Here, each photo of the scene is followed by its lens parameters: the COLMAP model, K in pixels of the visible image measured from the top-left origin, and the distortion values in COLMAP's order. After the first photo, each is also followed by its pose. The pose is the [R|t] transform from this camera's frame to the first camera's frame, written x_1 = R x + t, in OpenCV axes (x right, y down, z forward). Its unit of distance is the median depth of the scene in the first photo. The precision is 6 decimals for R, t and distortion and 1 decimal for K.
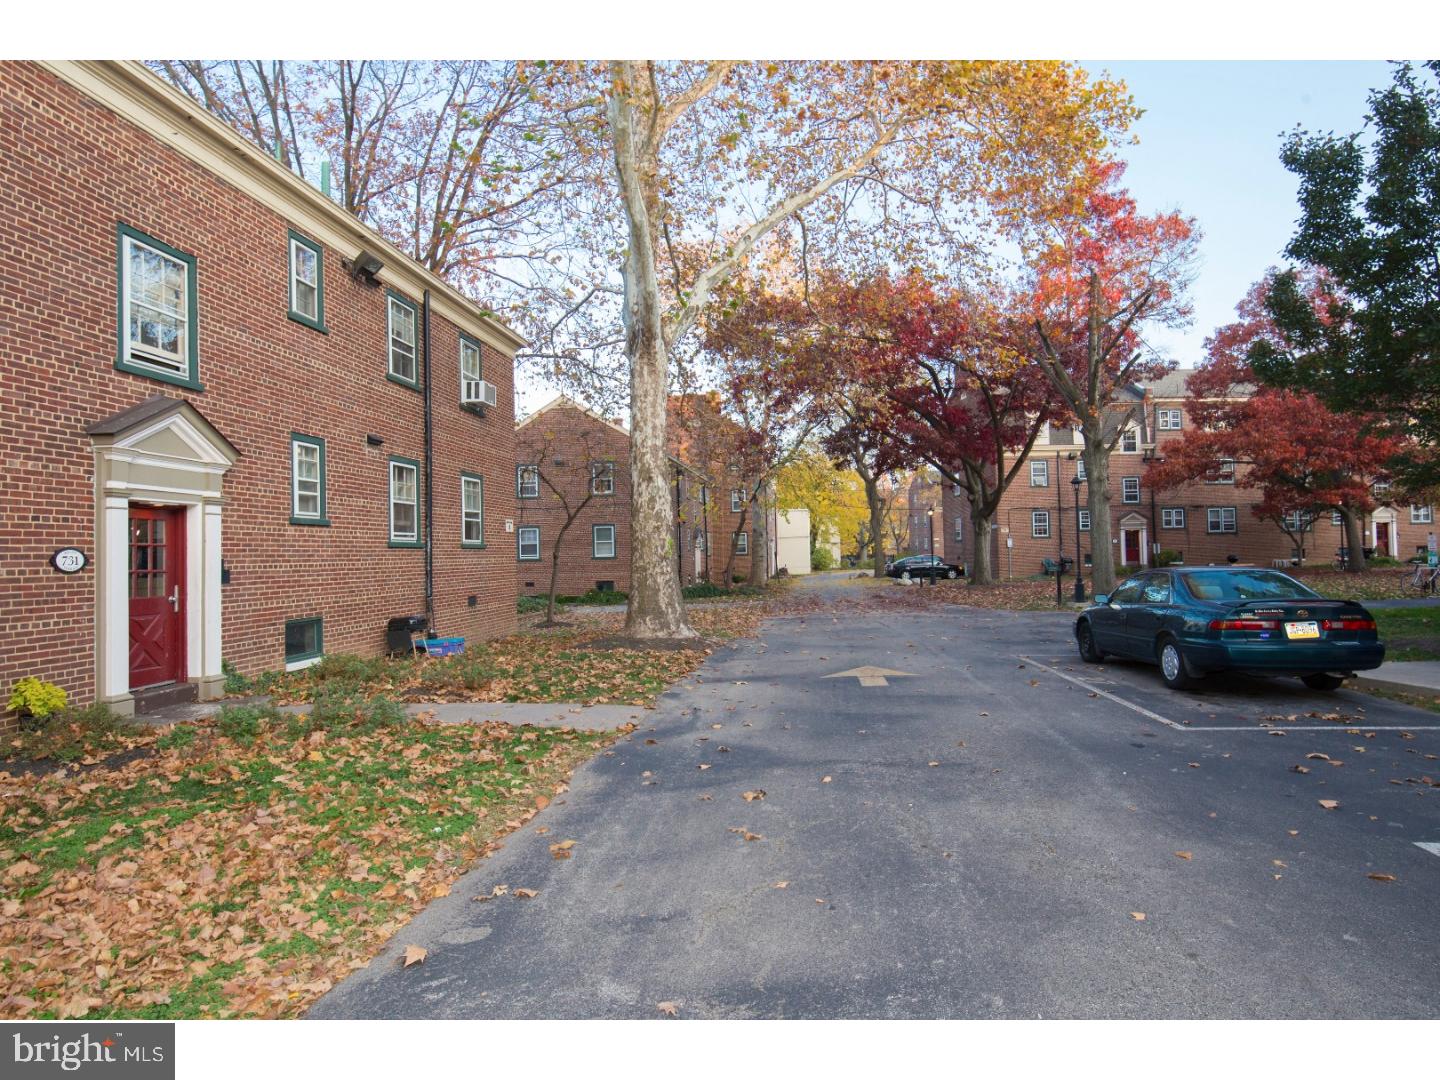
lens RADIAL K [[760.6, 0, 721.9], [0, 760.6, 543.4], [0, 0, 1]] dist [0.004328, -0.000850]
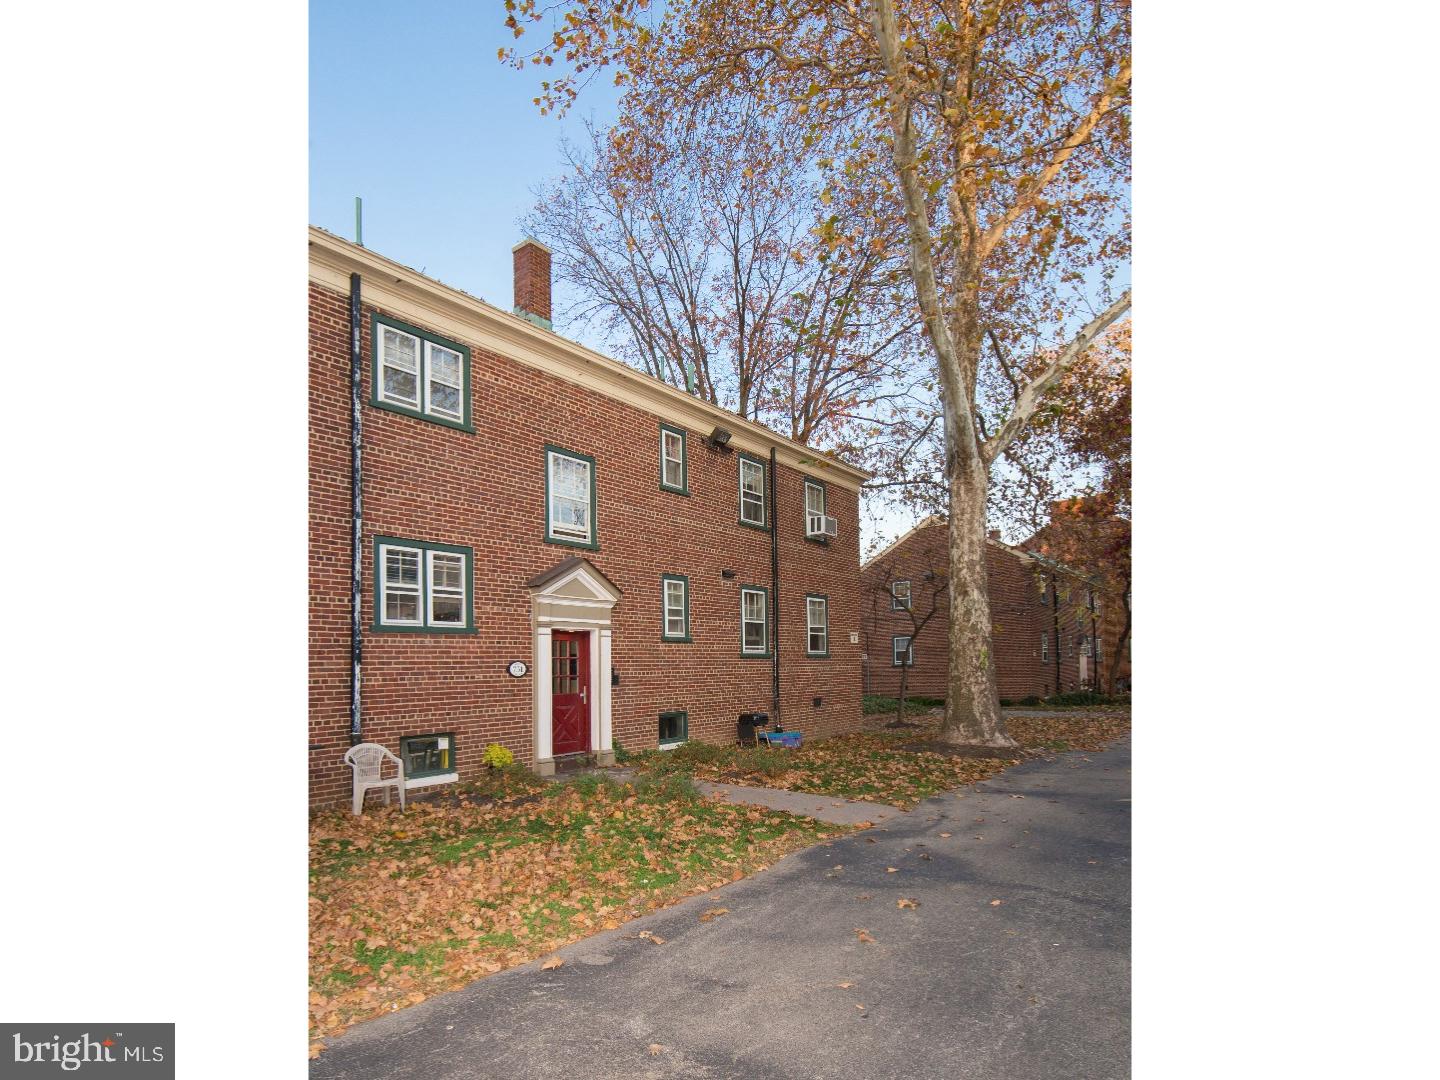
lens RADIAL K [[681.6, 0, 718.6], [0, 681.6, 648.1], [0, 0, 1]] dist [0.012103, -0.000058]
pose [[0.851285, -0.004642, -0.524684, 0.168236], [0.004226, 0.999989, -0.001992, -0.012243], [0.524687, -0.000522, 0.851295, 0.027777]]
